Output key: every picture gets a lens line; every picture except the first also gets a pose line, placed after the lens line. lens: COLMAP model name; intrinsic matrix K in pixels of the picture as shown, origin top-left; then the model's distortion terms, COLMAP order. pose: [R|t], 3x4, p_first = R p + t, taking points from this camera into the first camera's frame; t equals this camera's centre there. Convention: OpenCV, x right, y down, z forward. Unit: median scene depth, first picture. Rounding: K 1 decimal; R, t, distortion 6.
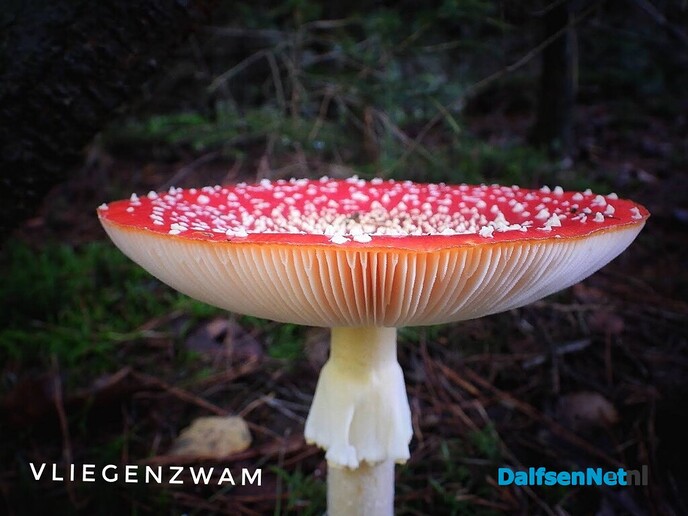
lens RADIAL K [[646.8, 0, 354.0], [0, 646.8, 256.6], [0, 0, 1]] dist [-0.016482, -0.017381]
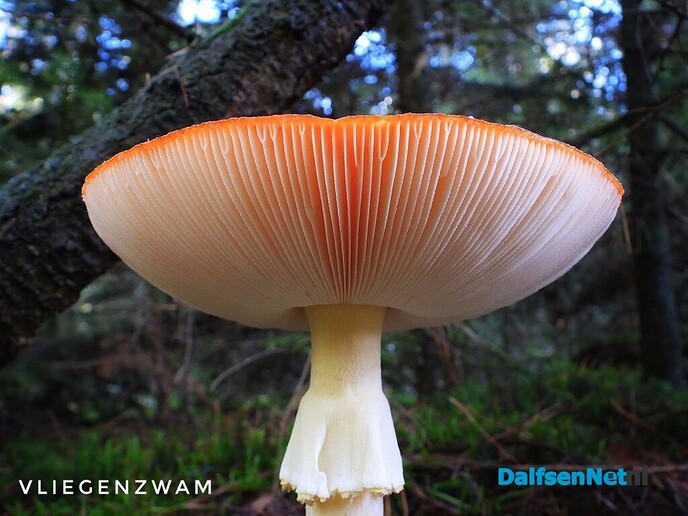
lens RADIAL K [[646.8, 0, 354.0], [0, 646.8, 256.6], [0, 0, 1]] dist [-0.016482, -0.017381]
pose [[0.986217, -0.046133, -0.158893, 0.156655], [-0.024189, 0.909822, -0.414294, 0.320268], [0.163677, 0.412427, 0.896166, 0.088404]]
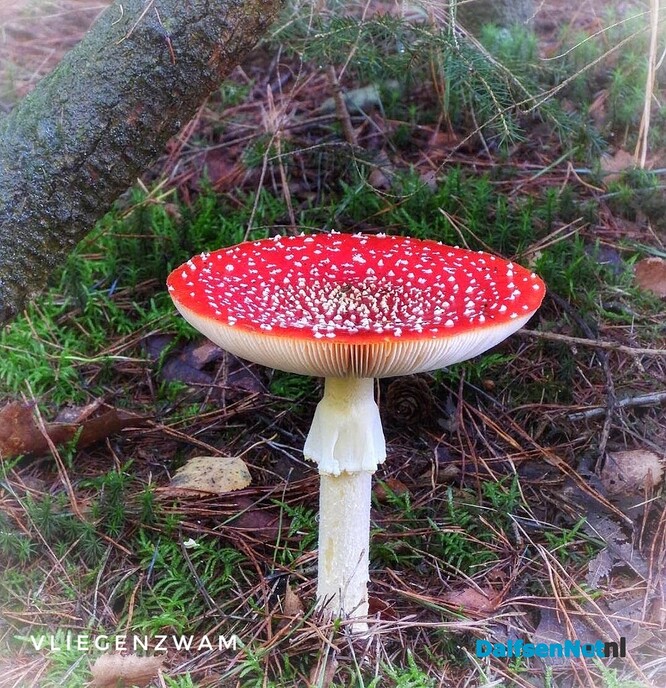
lens RADIAL K [[2154.9, 0, 333.0], [0, 2154.9, 344.0], [0, 0, 1]] dist [0.024321, 0.005030]
pose [[0.995195, 0.044145, -0.087392, 0.314936], [-0.032732, 0.991238, 0.127967, -0.446585], [0.092275, -0.124492, 0.987921, -2.905063]]
